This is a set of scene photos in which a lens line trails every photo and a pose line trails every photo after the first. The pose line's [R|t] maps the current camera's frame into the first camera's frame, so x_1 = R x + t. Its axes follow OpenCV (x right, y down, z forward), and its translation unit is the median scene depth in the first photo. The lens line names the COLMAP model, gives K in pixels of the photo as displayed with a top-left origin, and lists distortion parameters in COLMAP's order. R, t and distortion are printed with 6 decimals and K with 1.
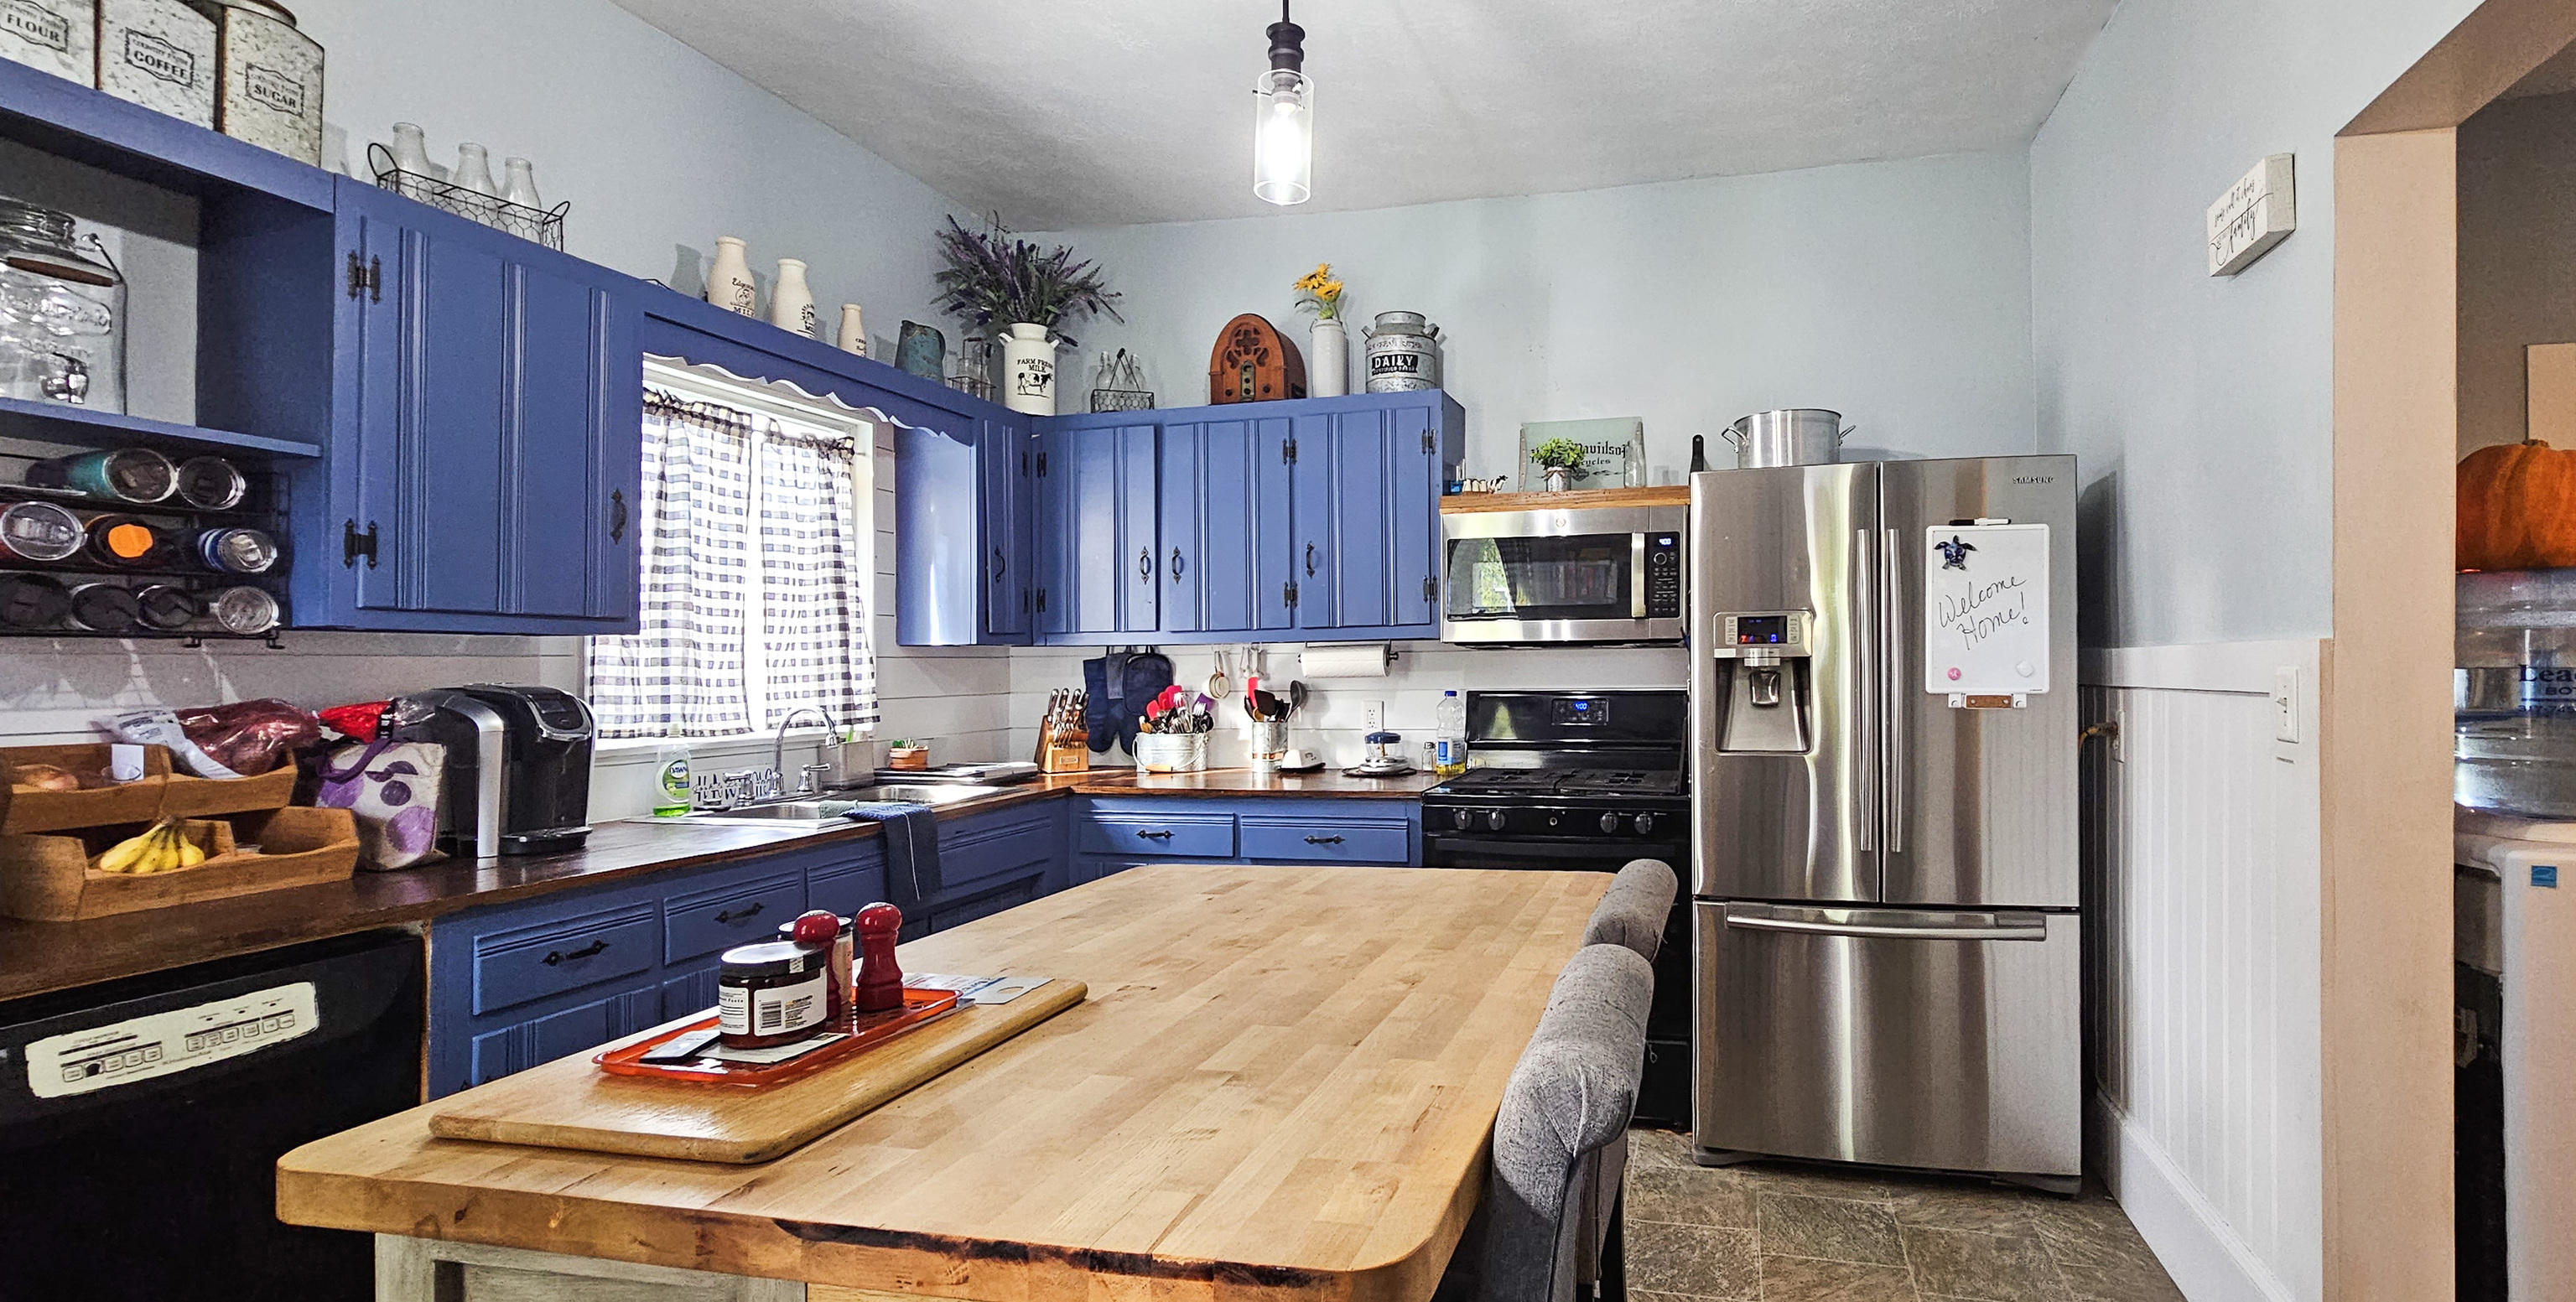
lens RADIAL K [[1152.6, 0, 1536.9], [0, 1152.6, 658.3], [0, 0, 1]] dist [-0.000156, -0.000204]
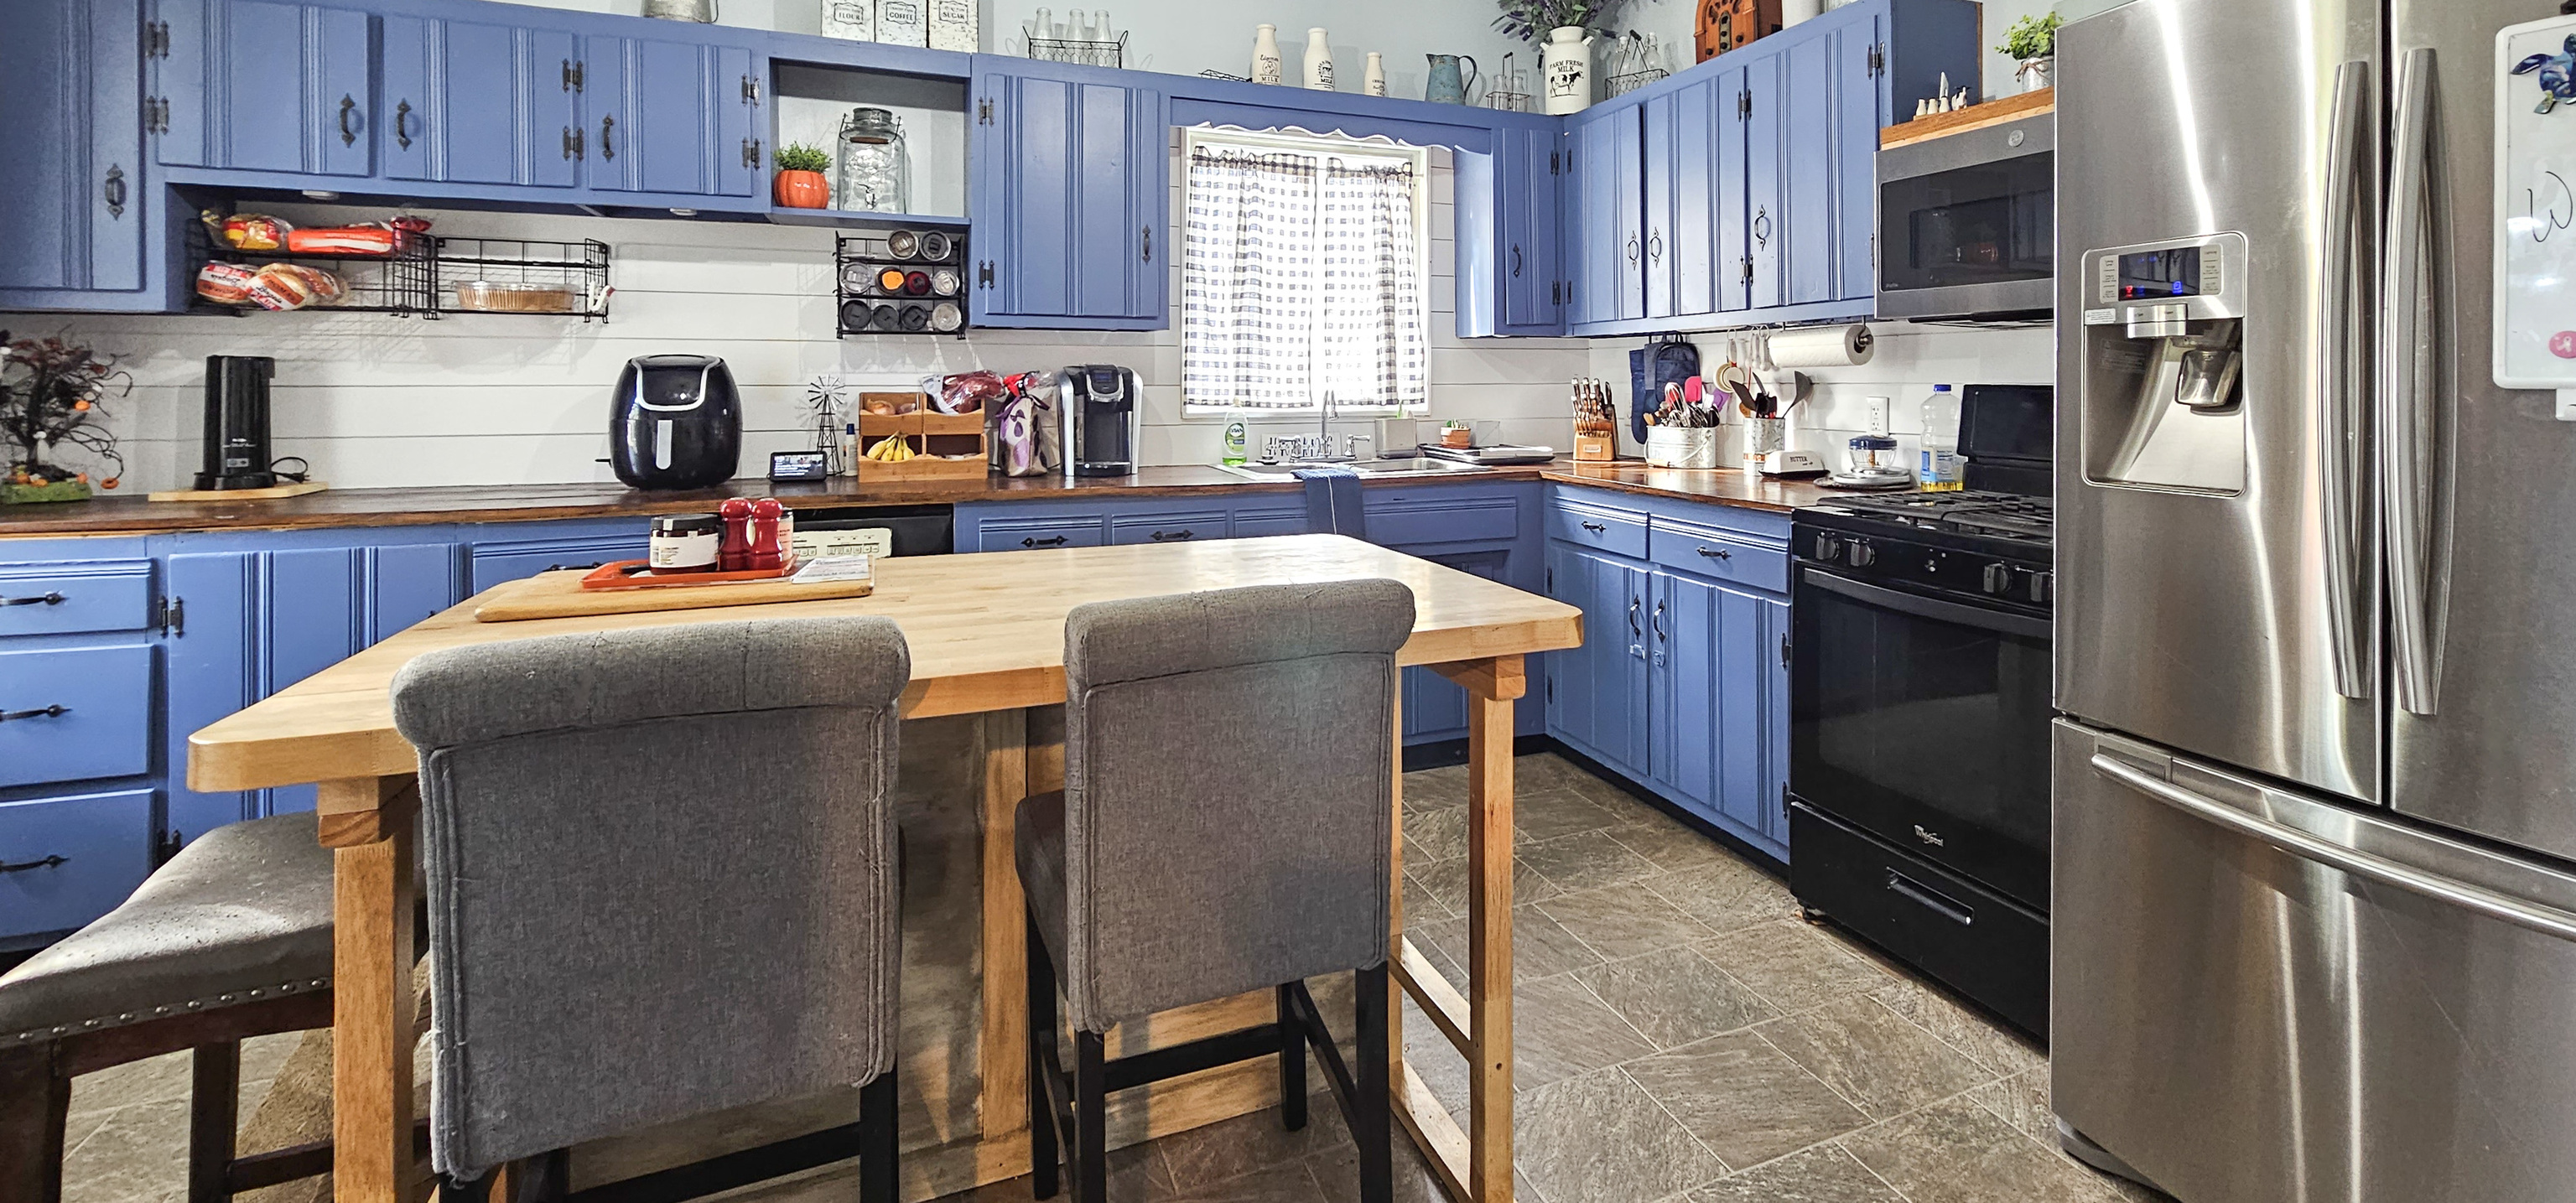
lens RADIAL K [[1161.1, 0, 1333.8], [0, 1161.1, 390.6], [0, 0, 1]] dist [0.000820, 0.000139]
pose [[0.568687, 0.017299, -0.822372, 0.393513], [0.000863, 0.999766, 0.021627, 0.018839], [0.822553, -0.013009, 0.568539, 0.290848]]
